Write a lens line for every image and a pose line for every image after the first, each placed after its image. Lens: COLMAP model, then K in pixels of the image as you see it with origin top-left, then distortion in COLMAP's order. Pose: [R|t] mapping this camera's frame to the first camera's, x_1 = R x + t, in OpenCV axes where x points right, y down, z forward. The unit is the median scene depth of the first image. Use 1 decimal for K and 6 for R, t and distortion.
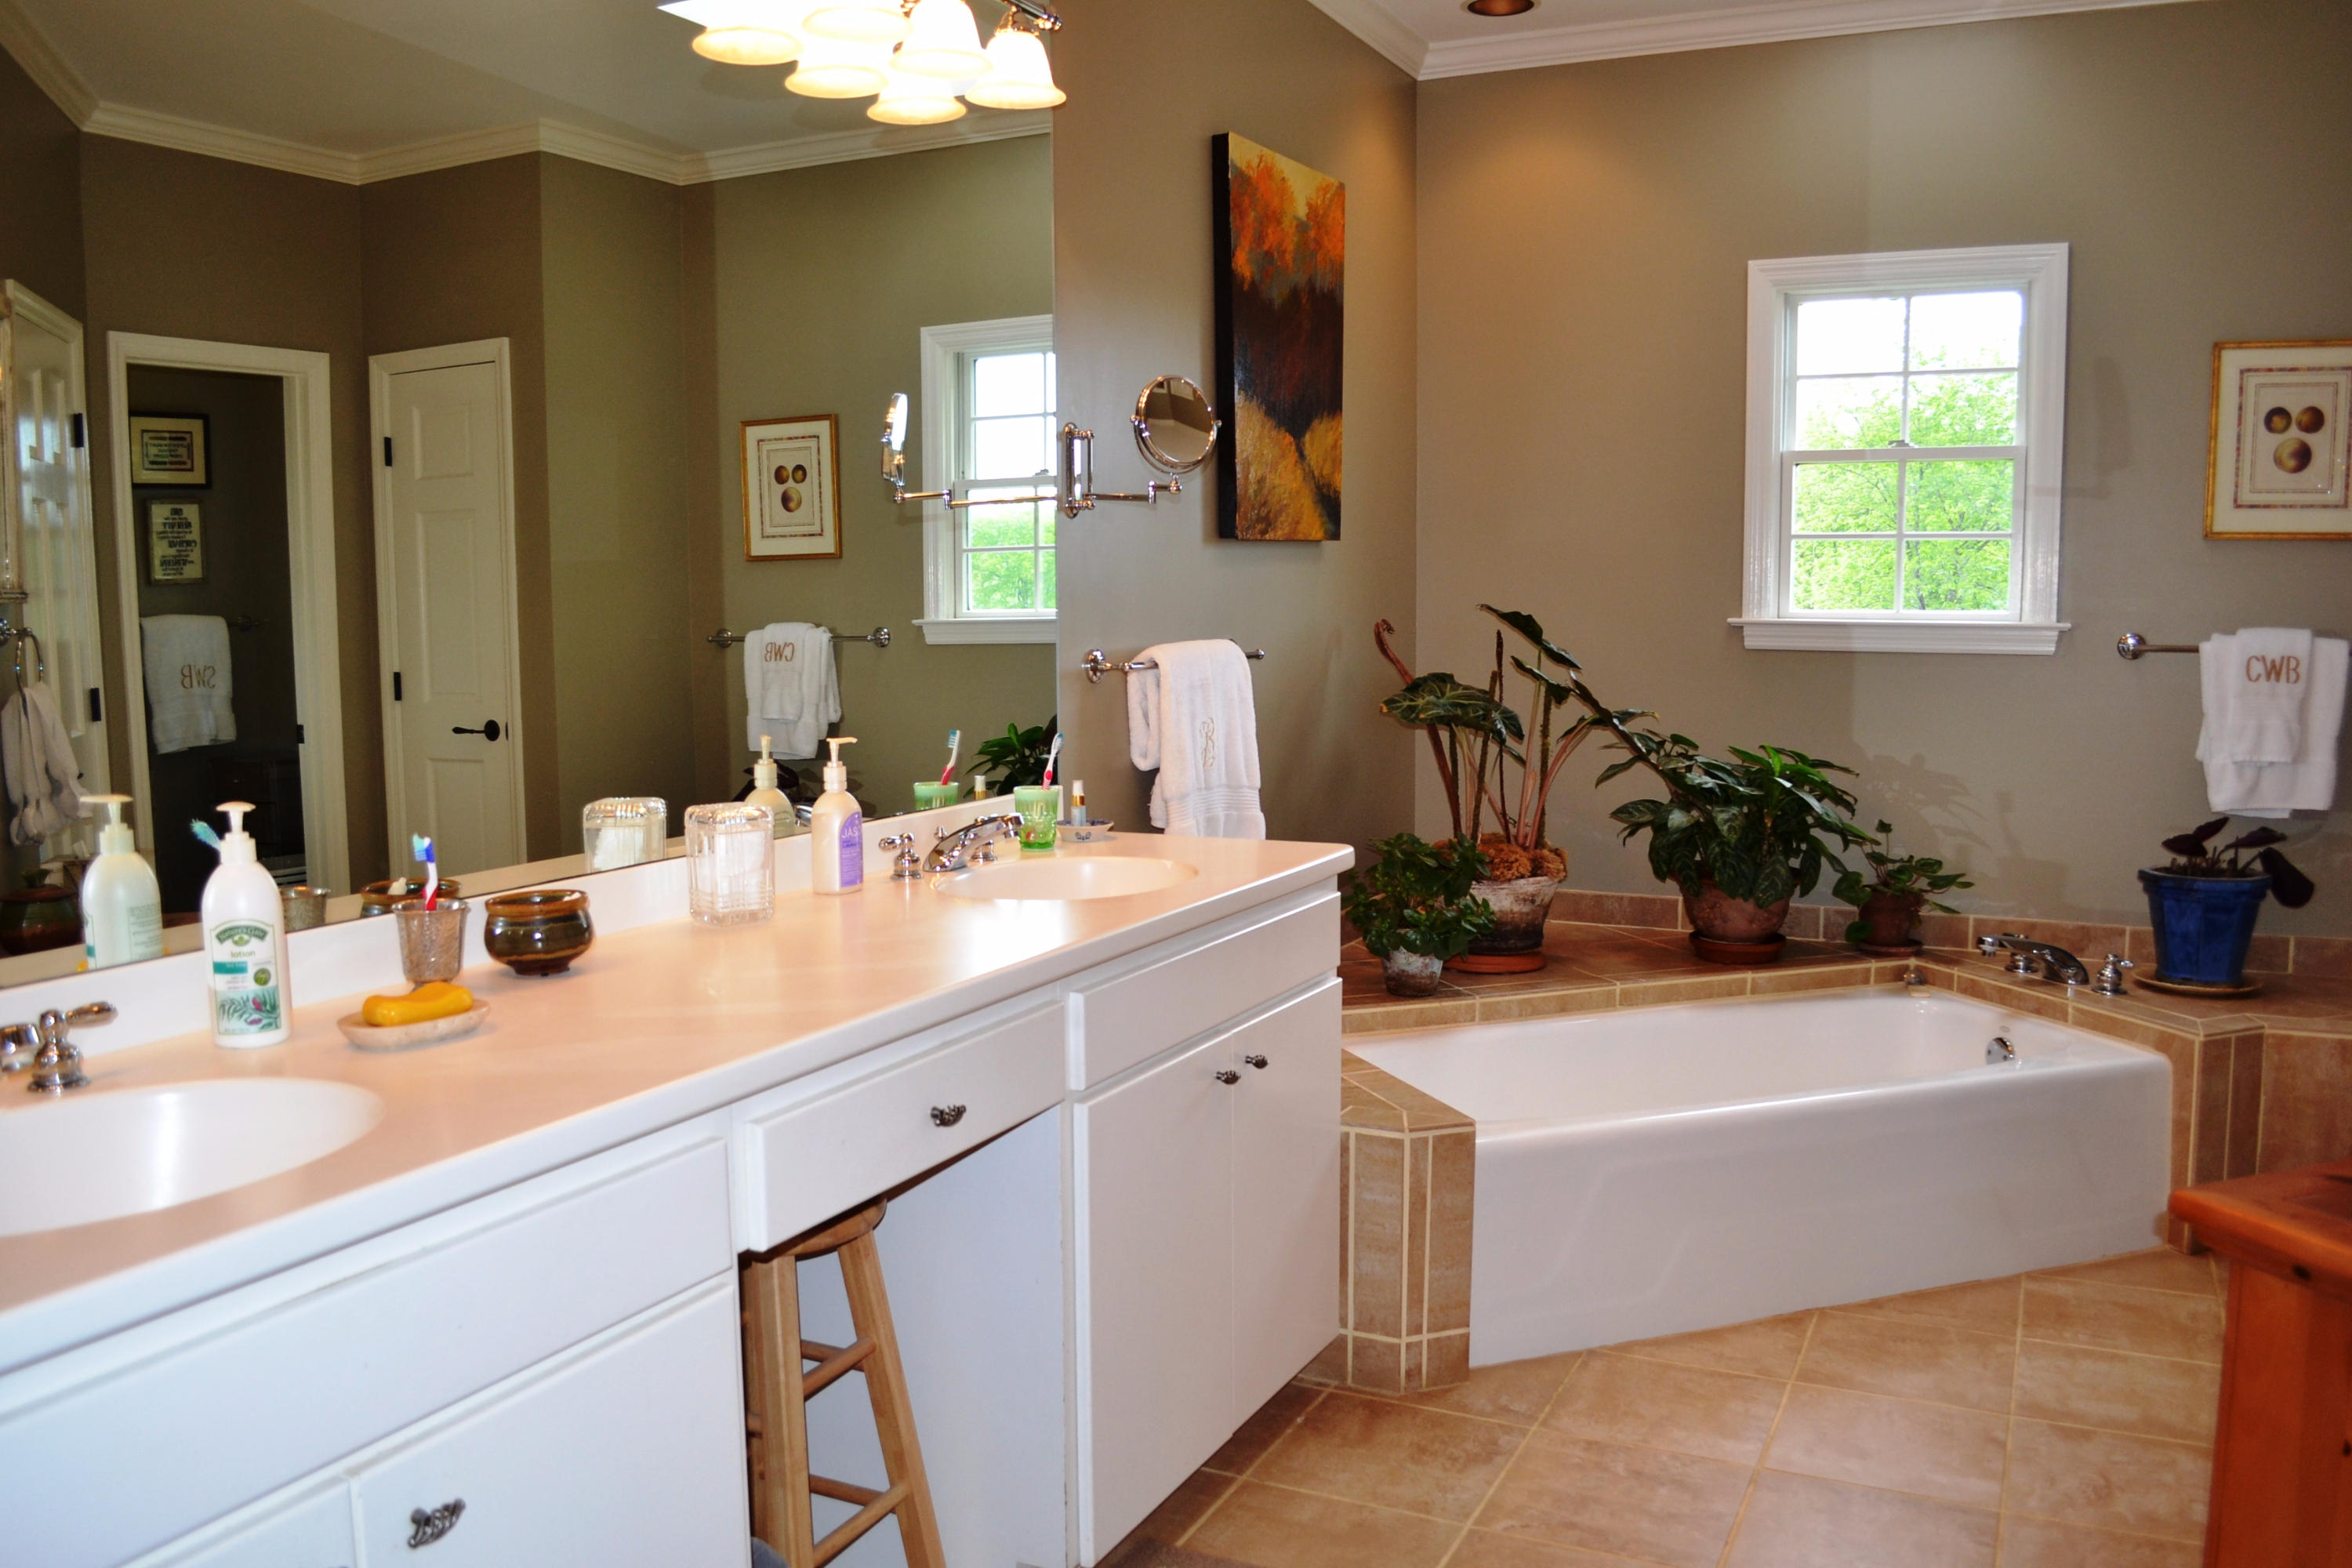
lens RADIAL K [[1887.8, 0, 1176.1], [0, 1887.8, 798.8], [0, 0, 1]] dist [-0.084335, 0.013013]
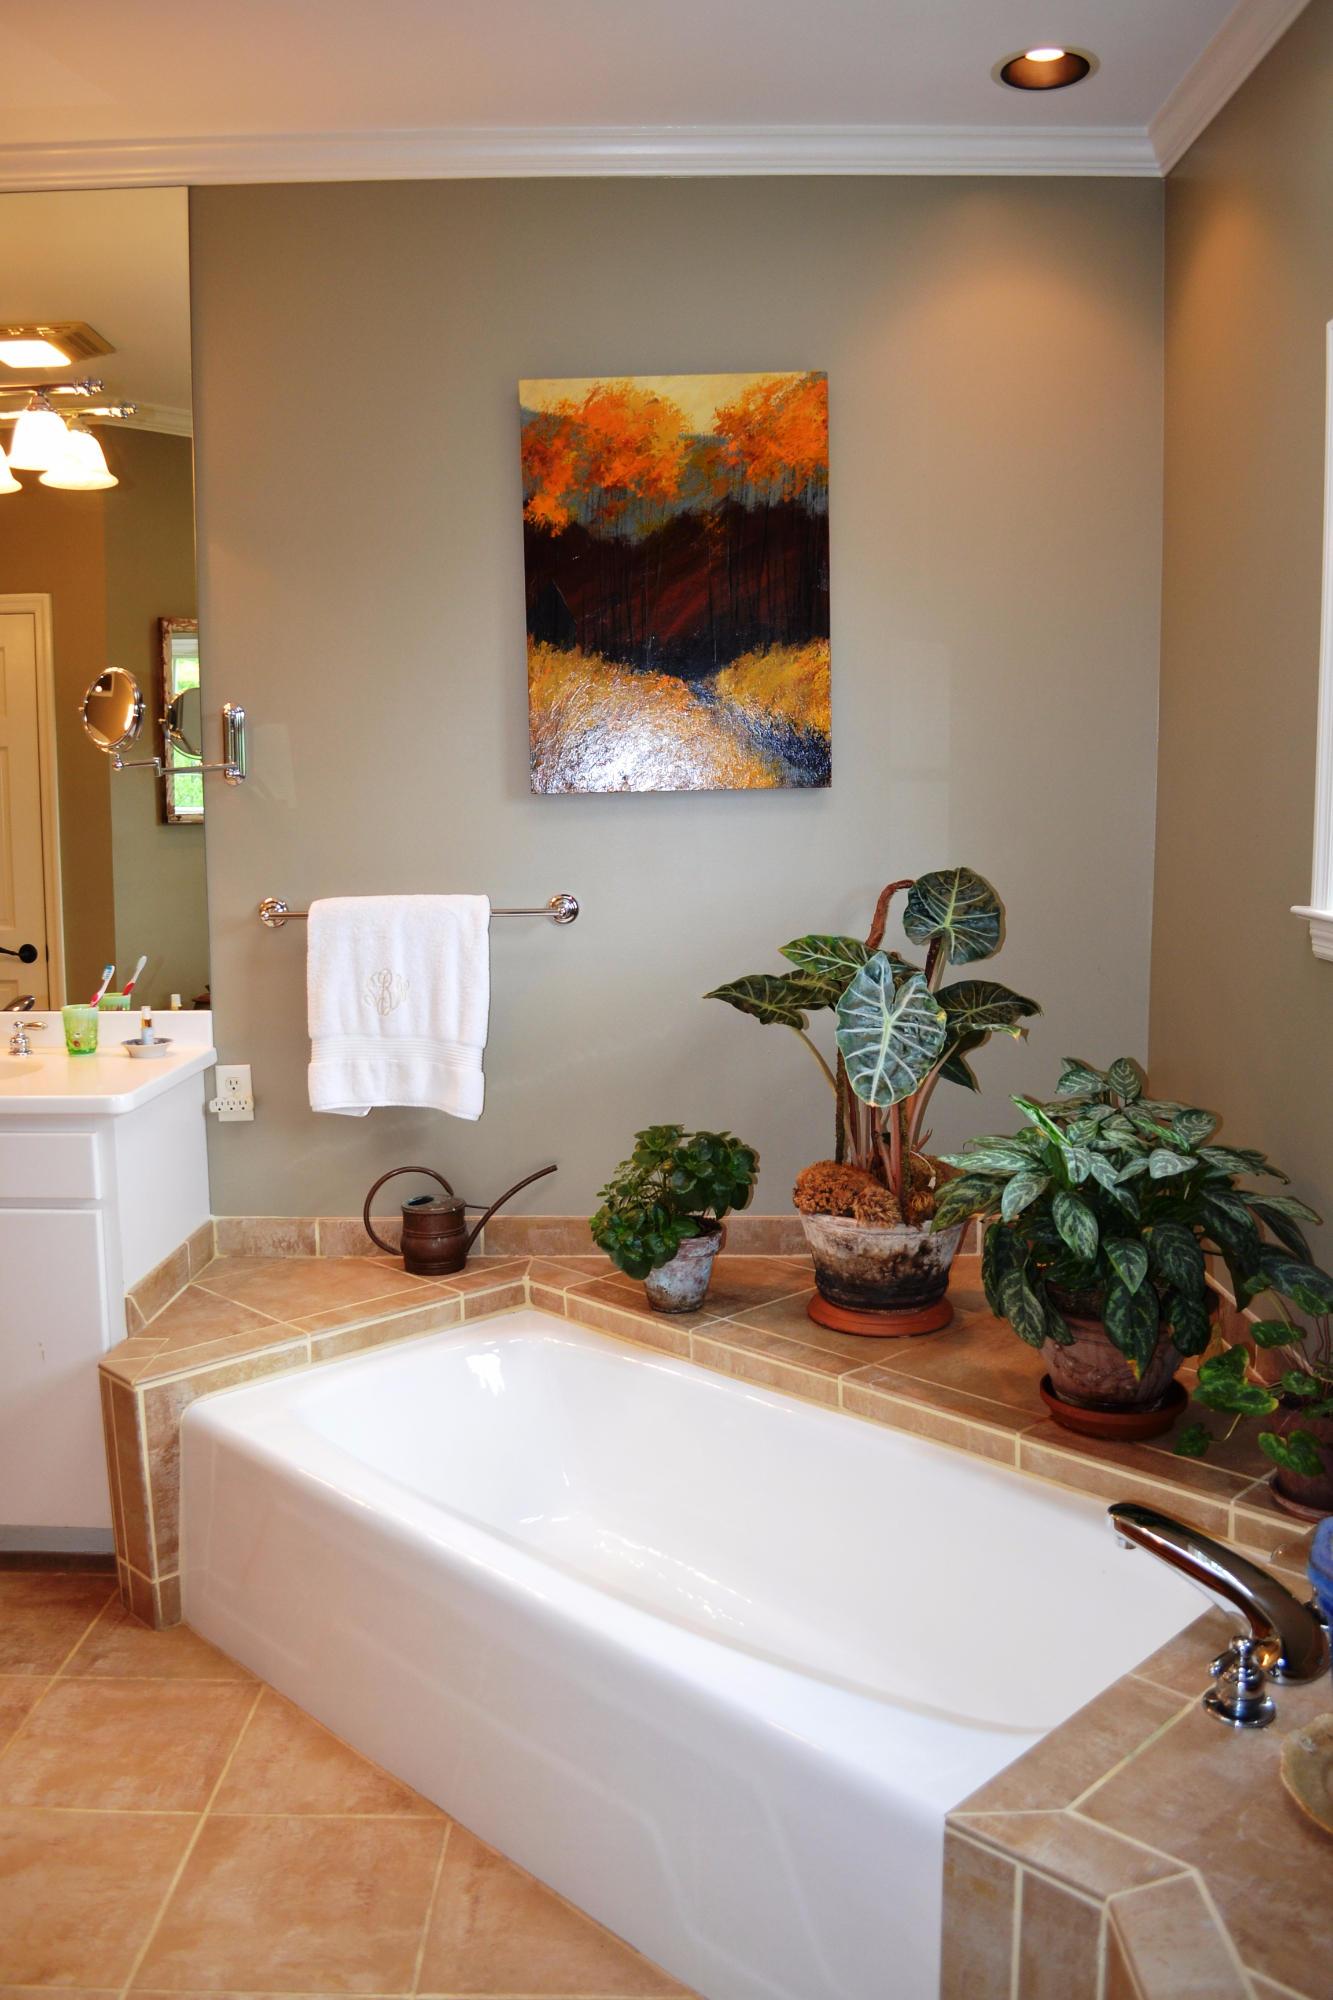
lens RADIAL K [[1605.2, 0, 667.3], [0, 1605.2, 1015.0], [0, 0, 1]] dist [-0.084335, 0.013013]
pose [[0.435239, 0.127086, -0.891300, 0.766243], [-0.097442, 0.990821, 0.093694, -0.101130], [0.895026, 0.046071, 0.443628, 0.648559]]
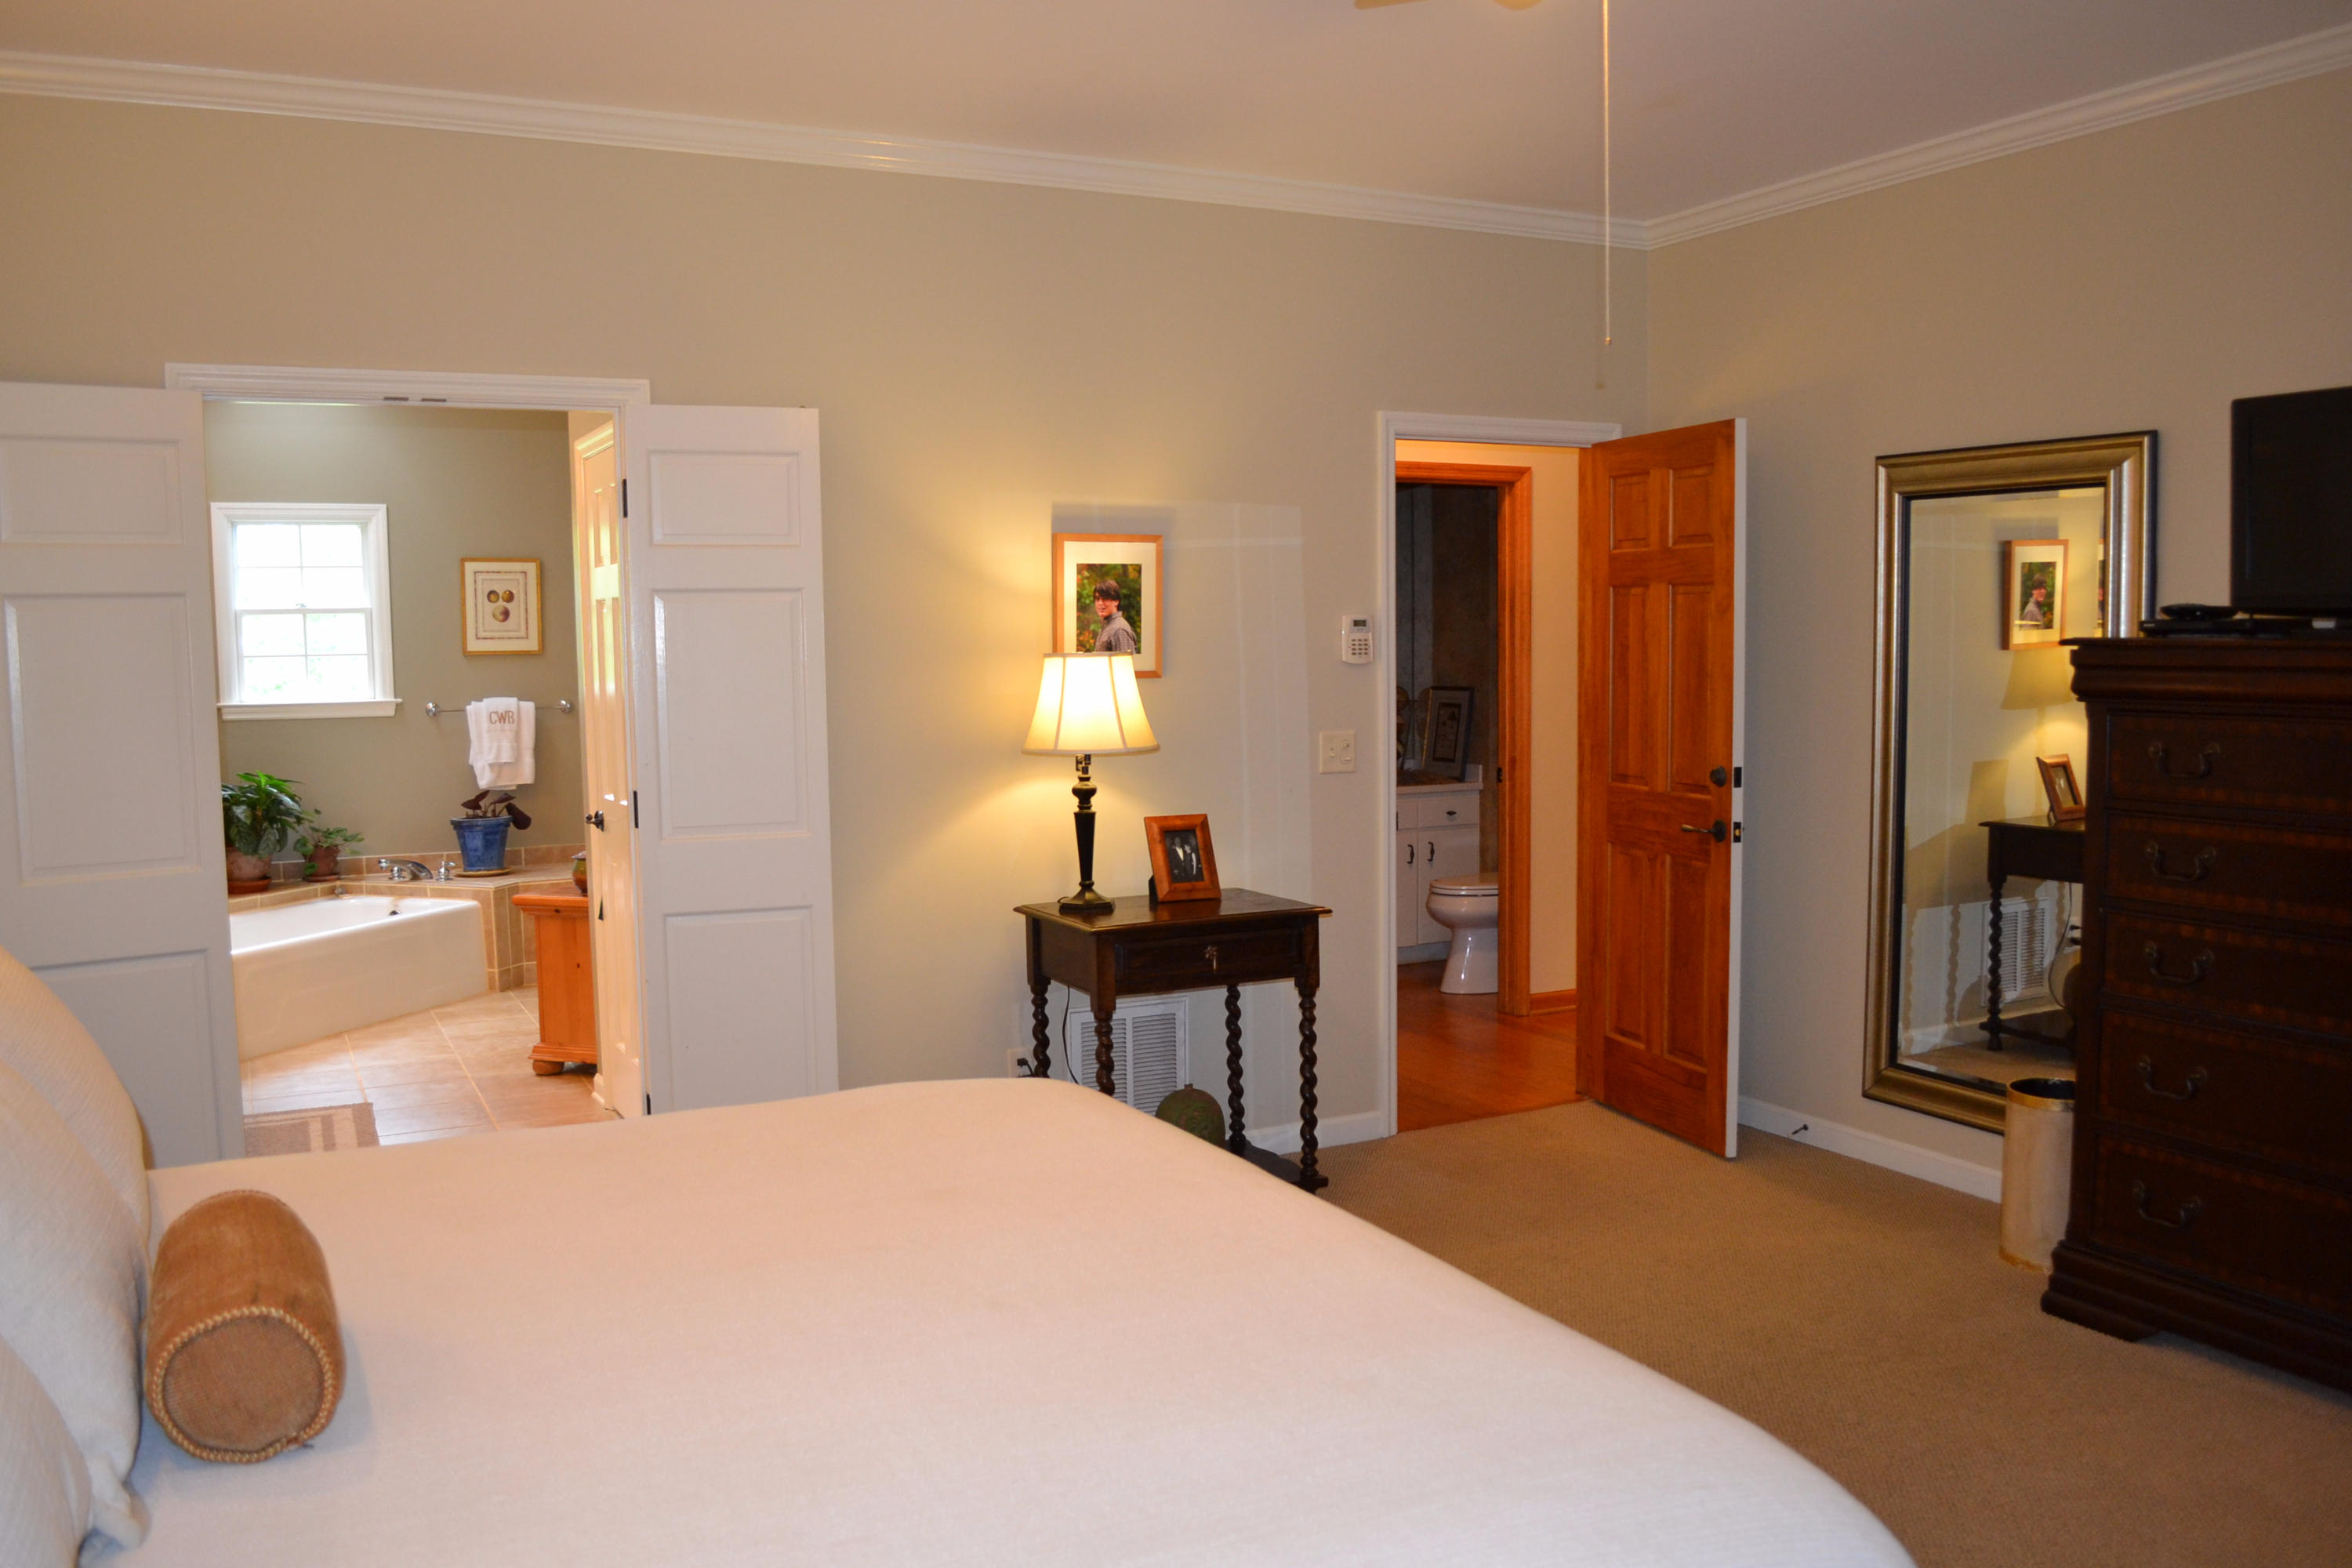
lens RADIAL K [[1887.8, 0, 1176.1], [0, 1887.8, 798.8], [0, 0, 1]] dist [-0.084335, 0.013013]
pose [[0.605674, -0.073399, 0.792320, -0.606614], [0.095321, 0.995259, 0.019333, 0.051311], [-0.789983, 0.063816, 0.609799, -0.866014]]
